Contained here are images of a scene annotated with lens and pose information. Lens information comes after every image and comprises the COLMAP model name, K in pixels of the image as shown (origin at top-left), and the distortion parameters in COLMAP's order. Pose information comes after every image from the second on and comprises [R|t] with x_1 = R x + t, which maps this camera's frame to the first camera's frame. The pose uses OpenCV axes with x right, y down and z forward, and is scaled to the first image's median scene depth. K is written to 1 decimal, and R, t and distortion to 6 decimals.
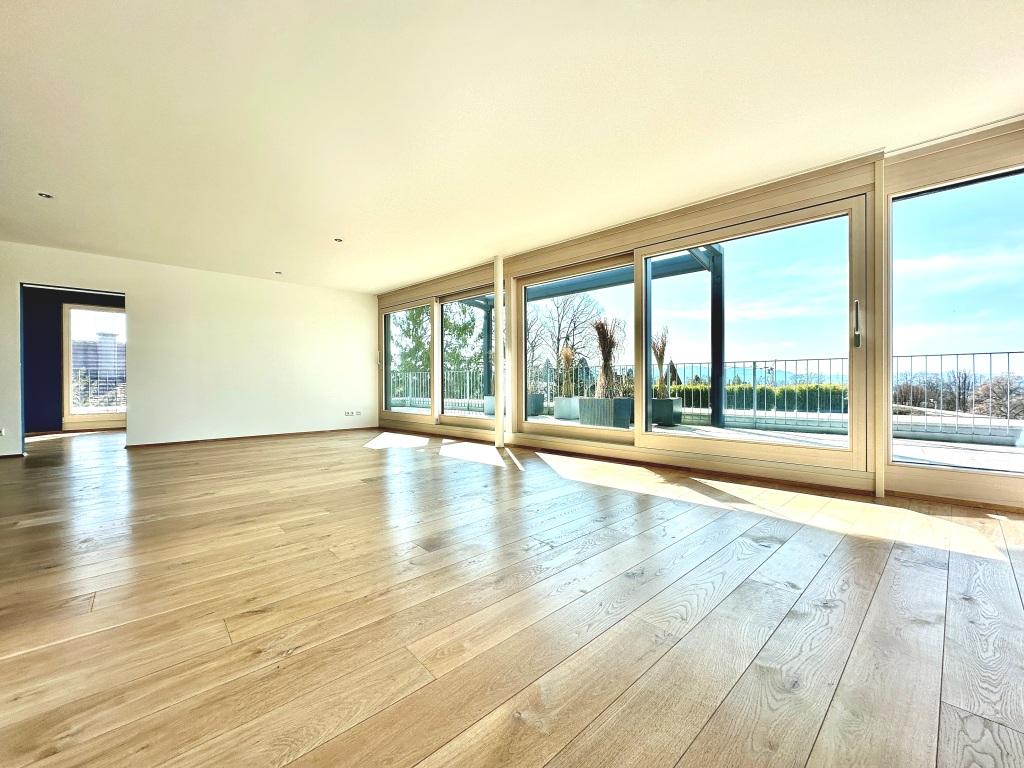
lens RADIAL K [[406.1, 0, 512.0], [0, 406.1, 384.0], [0, 0, 1]] dist [-0.001792, 0.000209]
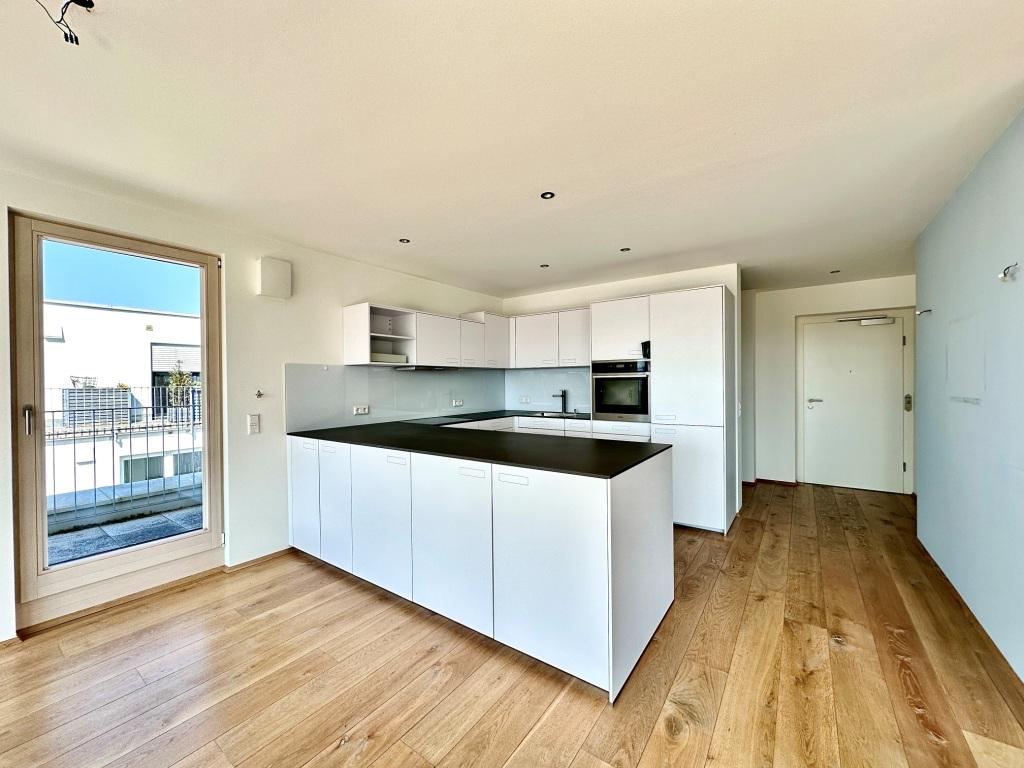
lens RADIAL K [[406.1, 0, 512.0], [0, 406.1, 384.0], [0, 0, 1]] dist [-0.001792, 0.000209]
pose [[-0.977509, 0.026456, -0.209229, -0.134238], [0.025754, 0.999650, 0.006083, -0.065279], [0.209316, 0.000558, -0.977848, 0.376021]]
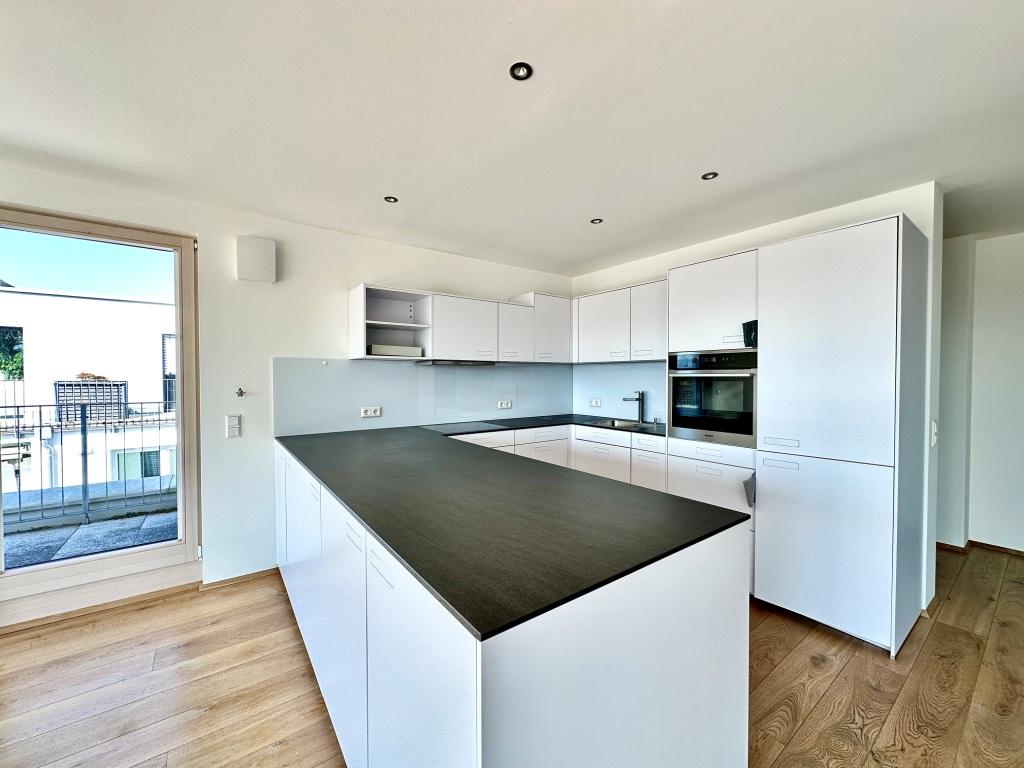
lens RADIAL K [[406.1, 0, 512.0], [0, 406.1, 384.0], [0, 0, 1]] dist [-0.001792, 0.000209]
pose [[-0.994900, 0.013134, 0.100003, -0.237917], [0.014619, 0.999793, 0.014140, -0.067950], [-0.099797, 0.015530, -0.994887, 0.267622]]
